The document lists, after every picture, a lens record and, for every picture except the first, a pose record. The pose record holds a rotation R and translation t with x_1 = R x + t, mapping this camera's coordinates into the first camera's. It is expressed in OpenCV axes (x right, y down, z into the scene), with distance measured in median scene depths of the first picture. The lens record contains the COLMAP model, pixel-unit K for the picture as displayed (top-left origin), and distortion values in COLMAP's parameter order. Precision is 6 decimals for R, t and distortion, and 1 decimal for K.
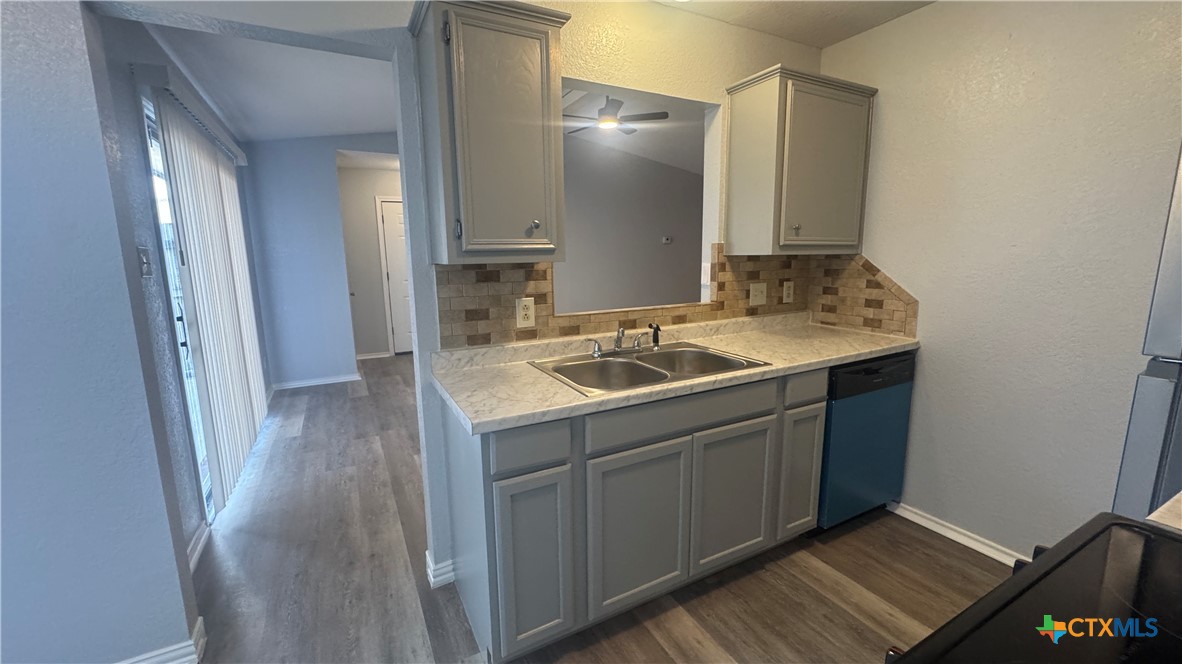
lens RADIAL K [[472.3, 0, 590.8], [0, 472.3, 330.3], [0, 0, 1]] dist [-0.003477, 0.000534]
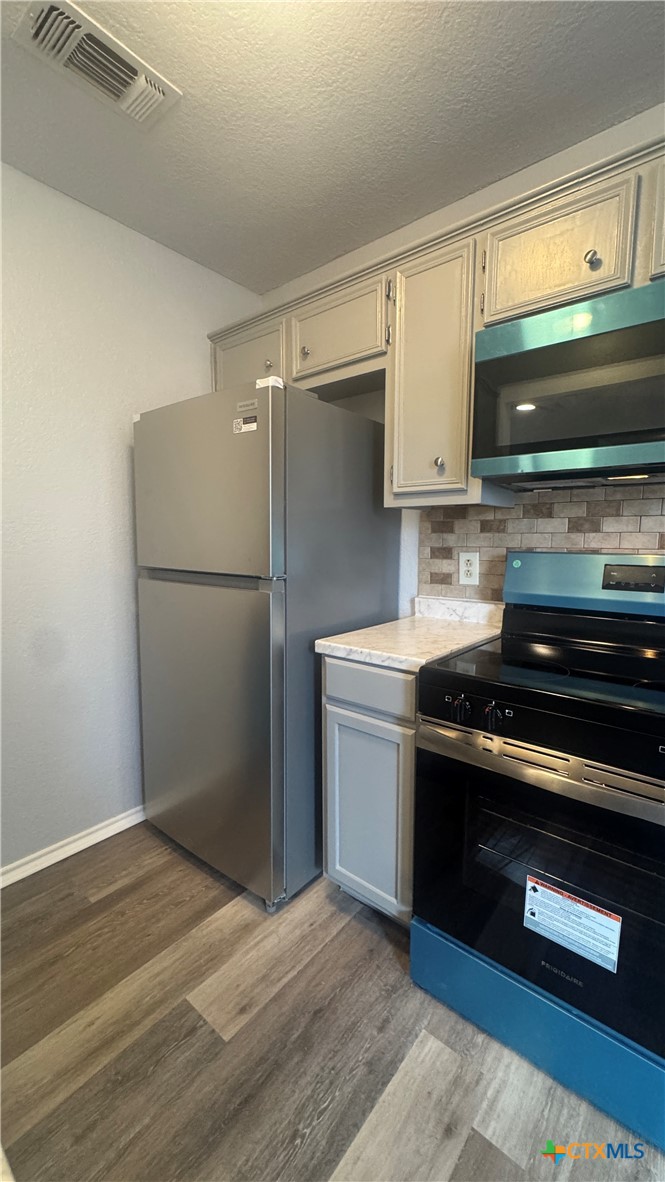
lens RADIAL K [[472.3, 0, 335.3], [0, 472.3, 590.7], [0, 0, 1]] dist [-0.003477, 0.000534]
pose [[-0.377547, -0.089109, 0.921693, -0.046605], [0.154041, 0.975446, 0.157404, -0.040848], [-0.913088, 0.201406, -0.354551, 0.588527]]
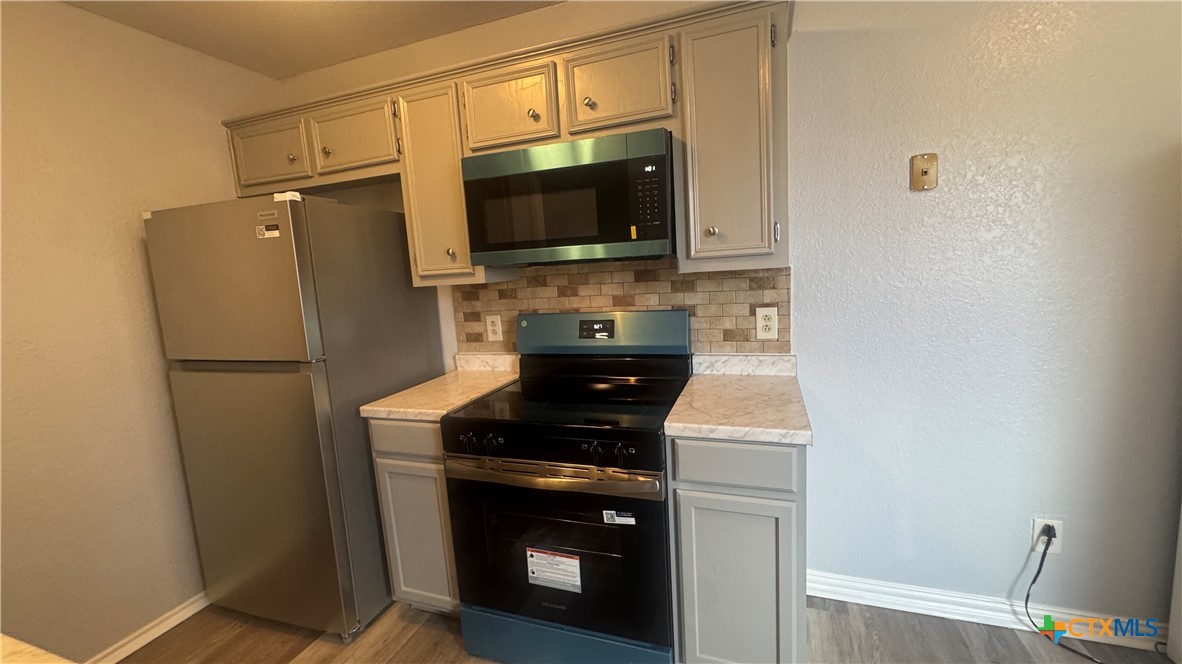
lens RADIAL K [[472.3, 0, 590.9], [0, 472.3, 330.4], [0, 0, 1]] dist [-0.003477, 0.000534]
pose [[-0.669314, -0.042090, 0.741786, -0.256948], [0.193574, 0.954035, 0.228795, -0.097540], [-0.717320, 0.296726, -0.630401, 0.576073]]
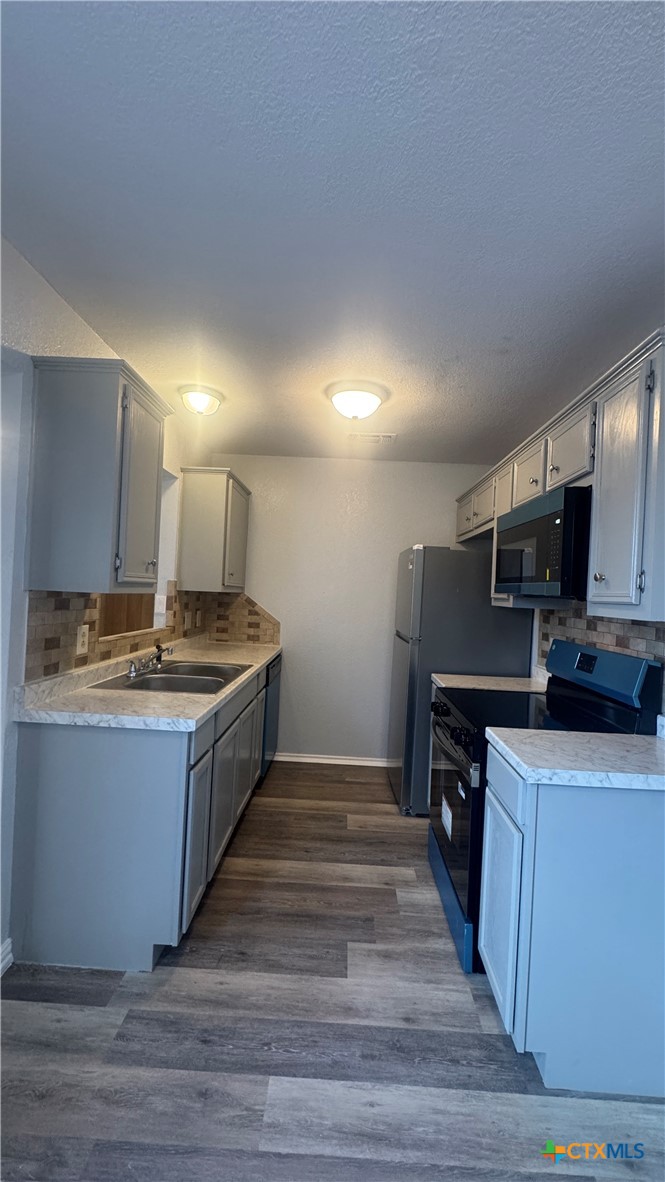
lens RADIAL K [[472.3, 0, 334.8], [0, 472.3, 591.6], [0, 0, 1]] dist [-0.003477, 0.000534]
pose [[0.493149, 0.039246, 0.869059, -0.635886], [0.087251, 0.991713, -0.094296, 0.002972], [-0.865558, 0.122328, 0.485638, 0.010409]]
